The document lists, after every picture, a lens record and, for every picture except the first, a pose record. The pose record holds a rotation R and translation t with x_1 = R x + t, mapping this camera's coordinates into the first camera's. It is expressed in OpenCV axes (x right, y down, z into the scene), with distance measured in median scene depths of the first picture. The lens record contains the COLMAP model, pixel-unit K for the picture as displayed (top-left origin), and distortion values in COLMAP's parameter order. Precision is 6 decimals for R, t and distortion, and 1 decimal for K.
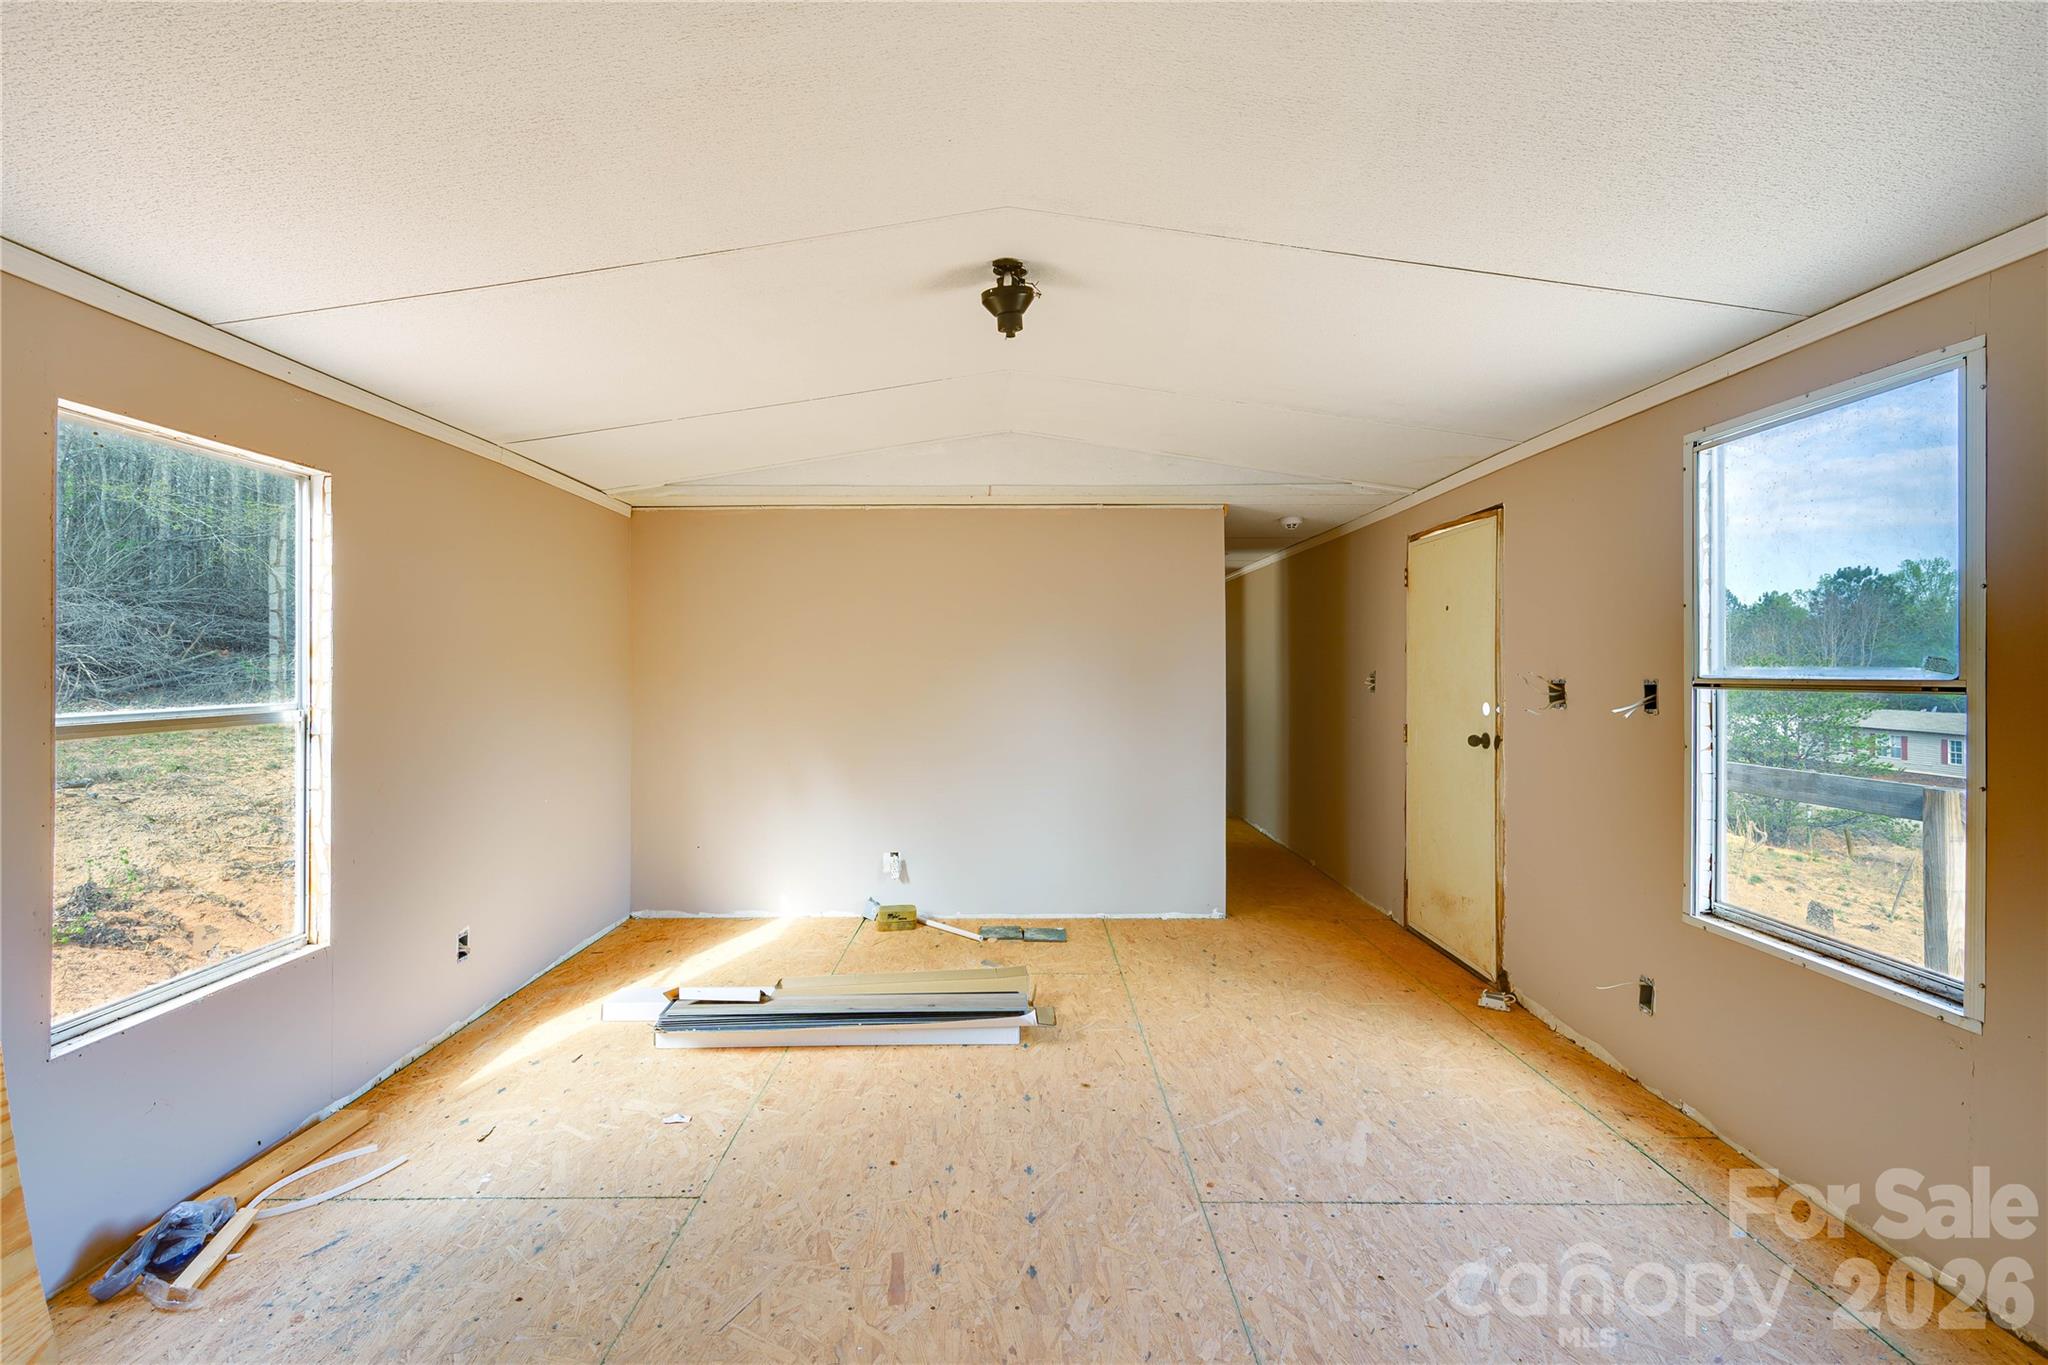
lens RADIAL K [[898.8, 0, 1004.6], [0, 898.8, 683.1], [0, 0, 1]] dist [0.000954, -0.000081]
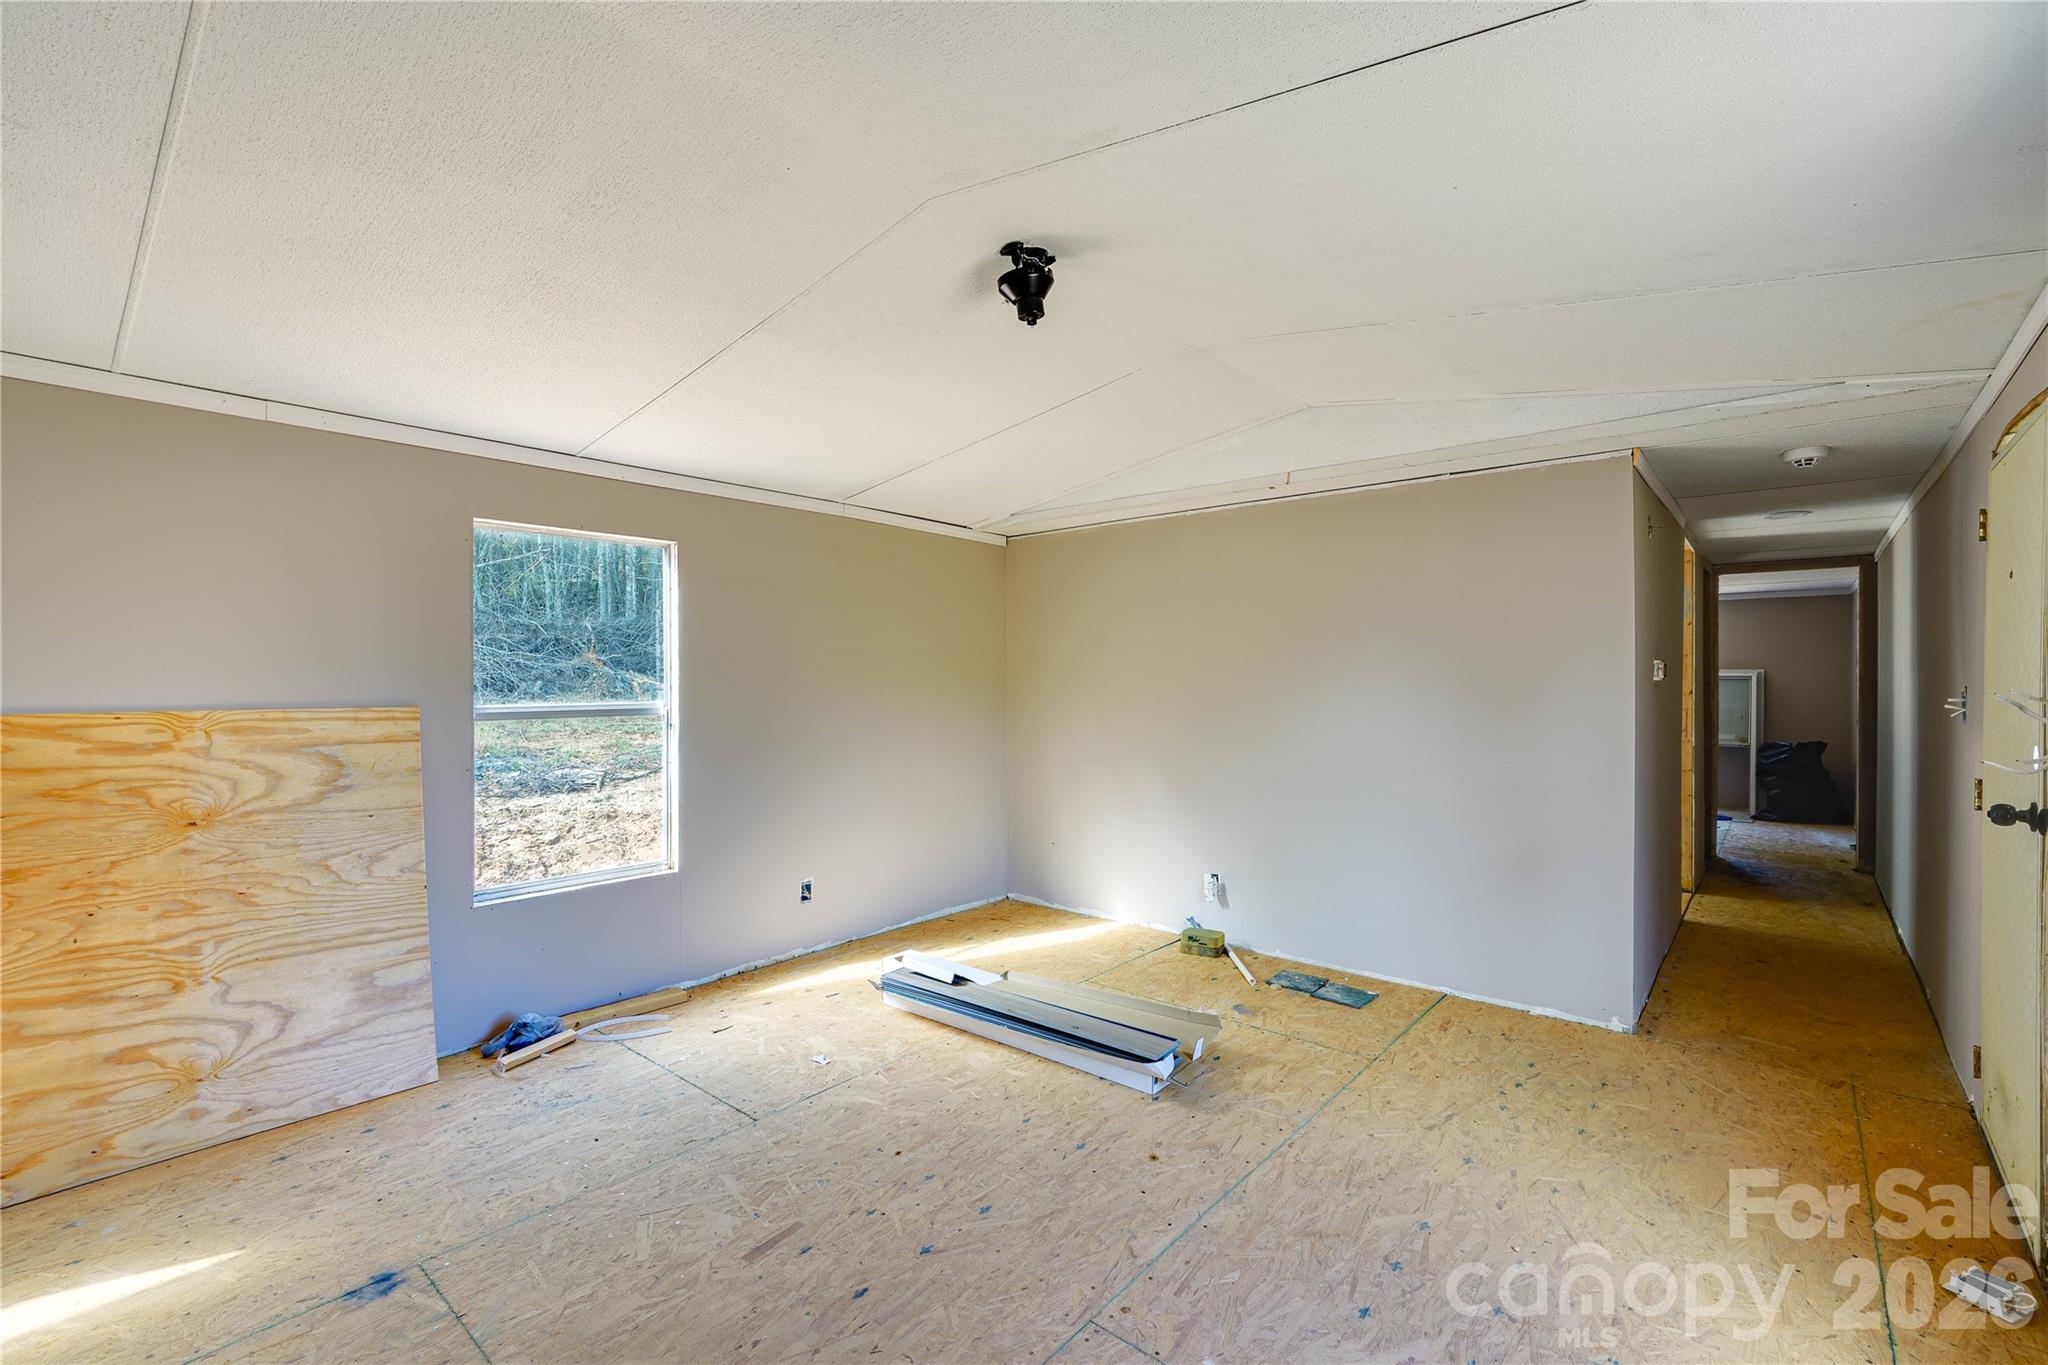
lens RADIAL K [[888.1, 0, 1025.4], [0, 888.1, 694.6], [0, 0, 1]] dist [-0.000433, 0.000226]
pose [[0.762069, 0.013394, -0.647358, 0.494253], [-0.013355, 0.999898, 0.004966, -0.004013], [0.647358, 0.004861, 0.762170, 0.234924]]
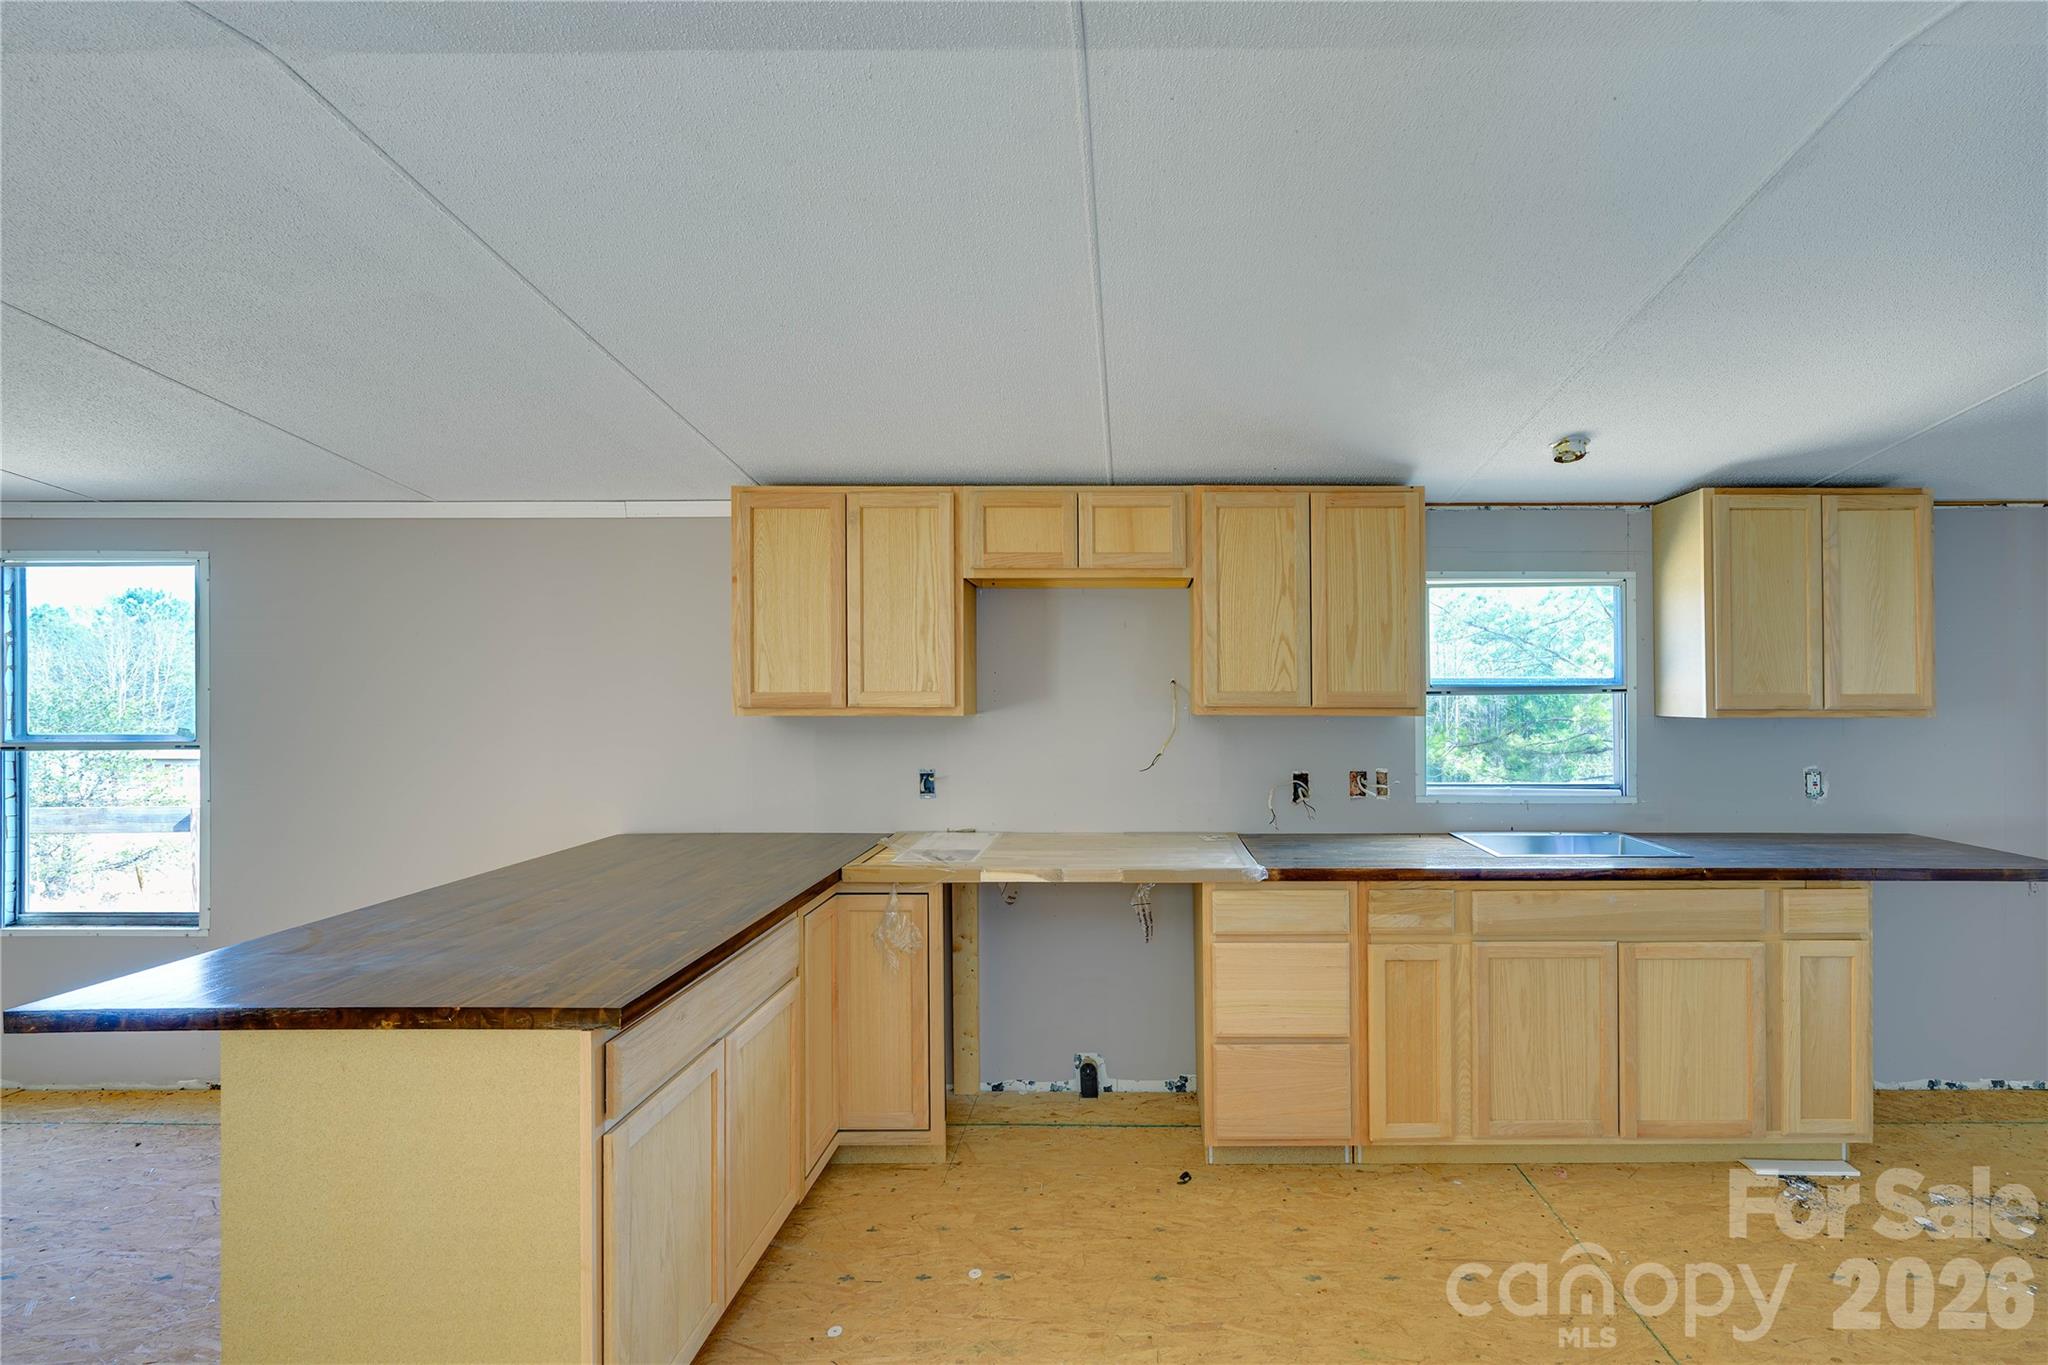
lens RADIAL K [[914.1, 0, 1136.6], [0, 914.1, 683.7], [0, 0, 1]] dist [-0.000217, -0.000276]
pose [[-0.011098, 0.010915, 0.999879, -0.465204], [0.017720, 0.999786, -0.010717, -0.038777], [-0.999781, 0.017599, -0.011289, -0.510940]]
